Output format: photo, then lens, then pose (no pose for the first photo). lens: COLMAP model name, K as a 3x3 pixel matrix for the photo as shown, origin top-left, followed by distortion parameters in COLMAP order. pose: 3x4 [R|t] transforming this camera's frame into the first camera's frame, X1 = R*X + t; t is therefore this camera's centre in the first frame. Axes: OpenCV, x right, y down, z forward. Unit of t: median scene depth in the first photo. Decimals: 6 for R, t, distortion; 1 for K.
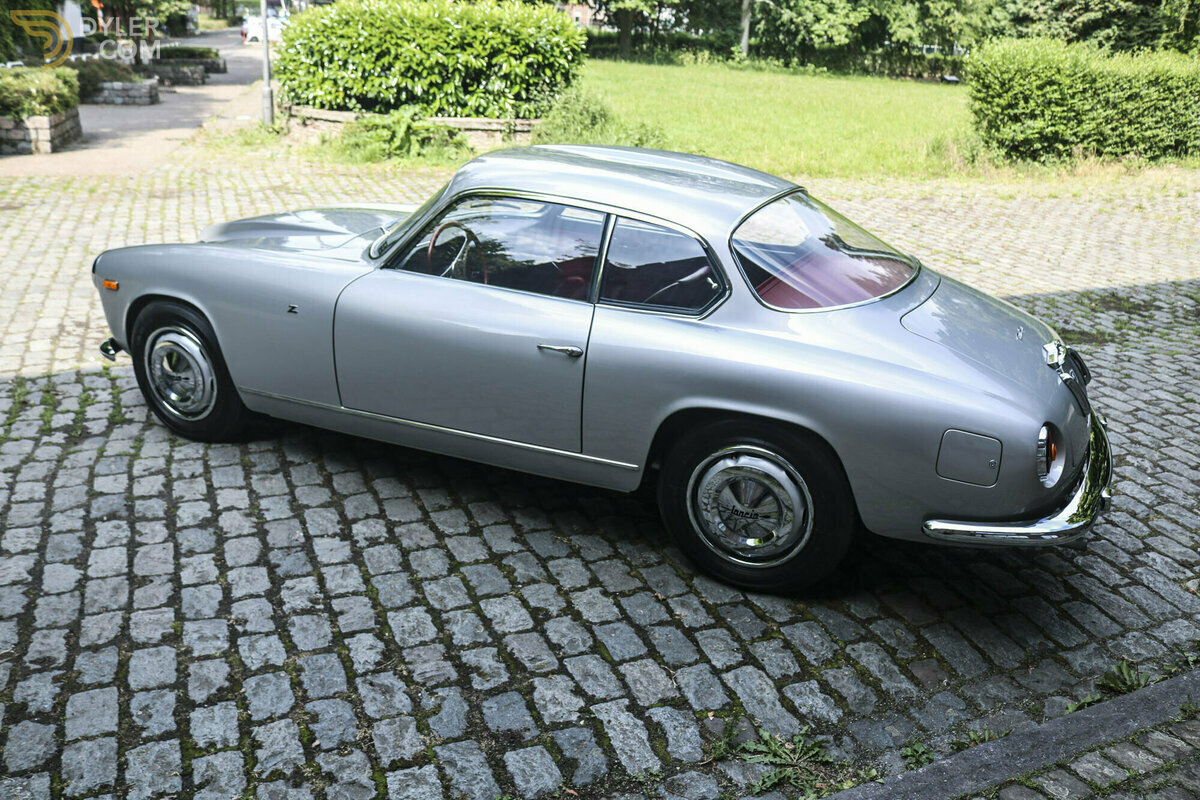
lens RADIAL K [[988.9, 0, 599.5], [0, 988.9, 398.8], [0, 0, 1]] dist [-0.154163, 0.110694]
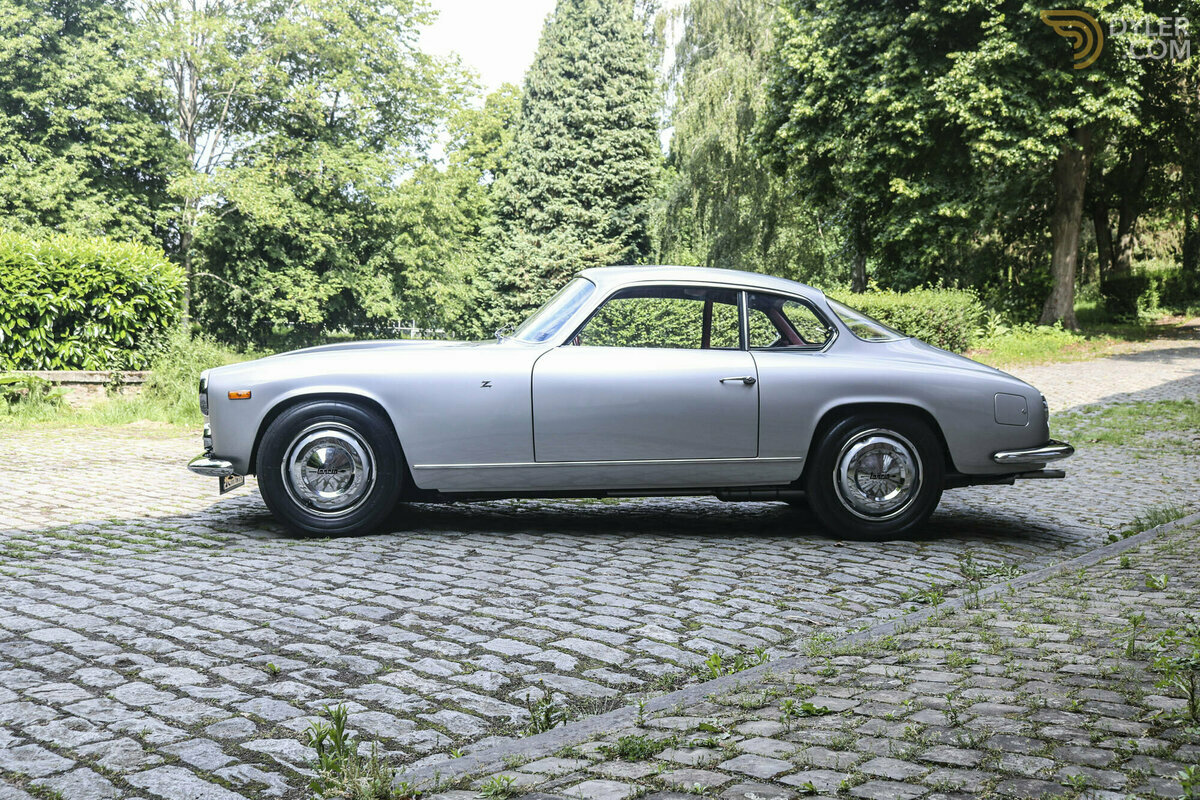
lens RADIAL K [[1292.6, 0, 605.9], [0, 1292.6, 397.7], [0, 0, 1]] dist [-0.082675, 0.000000]
pose [[0.877337, -0.041107, 0.478112, -0.246395], [0.183168, 0.949575, -0.254473, 0.092220], [-0.443542, 0.310833, 0.840627, -0.101158]]
